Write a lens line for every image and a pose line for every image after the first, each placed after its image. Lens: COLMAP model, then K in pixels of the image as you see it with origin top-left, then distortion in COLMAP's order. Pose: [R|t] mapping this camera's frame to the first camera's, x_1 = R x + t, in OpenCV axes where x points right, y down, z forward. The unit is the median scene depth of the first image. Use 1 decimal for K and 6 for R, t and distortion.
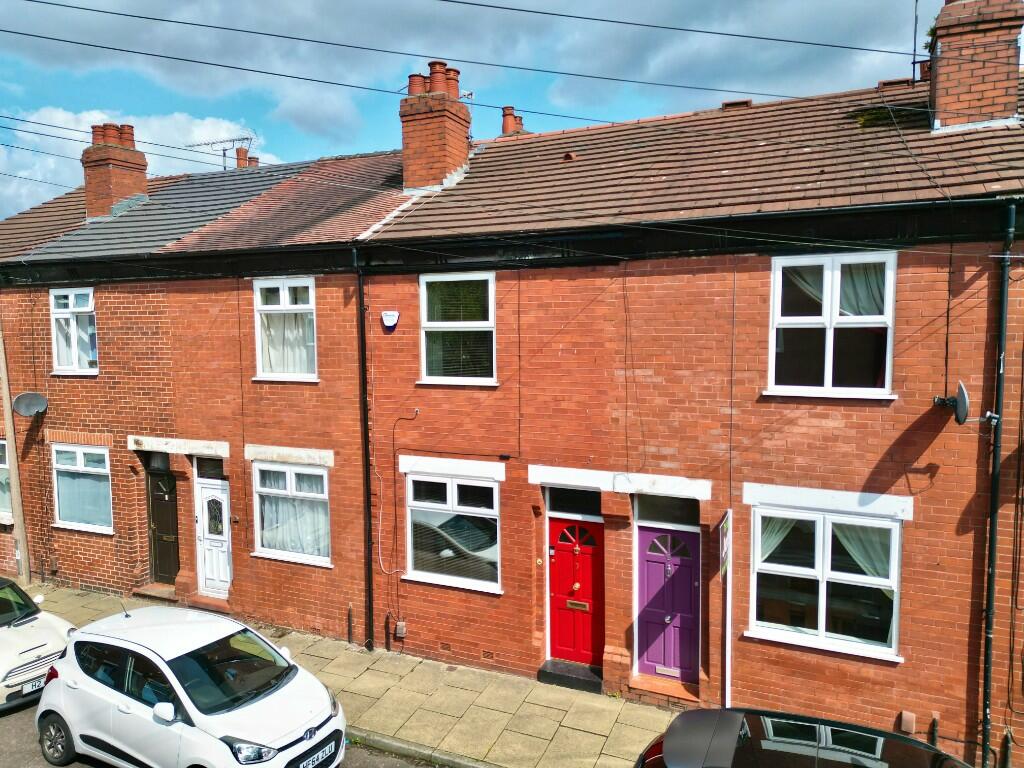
lens RADIAL K [[723.7, 0, 514.6], [0, 723.7, 382.7], [0, 0, 1]] dist [0.092930, -0.101674]
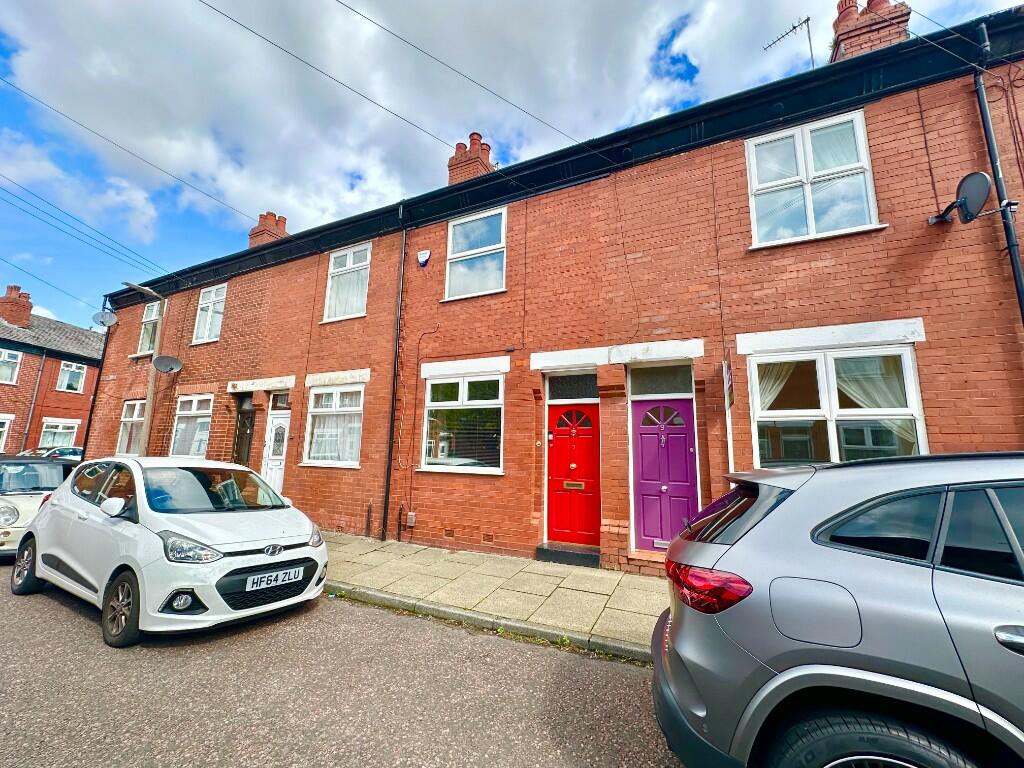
lens RADIAL K [[410.4, 0, 513.2], [0, 410.4, 383.7], [0, 0, 1]] dist [-0.000319, -0.003797]
pose [[0.999189, 0.026681, -0.030147, 0.011911], [-0.033448, 0.966932, -0.252833, 0.309377], [0.022404, 0.253636, 0.967040, 0.377667]]
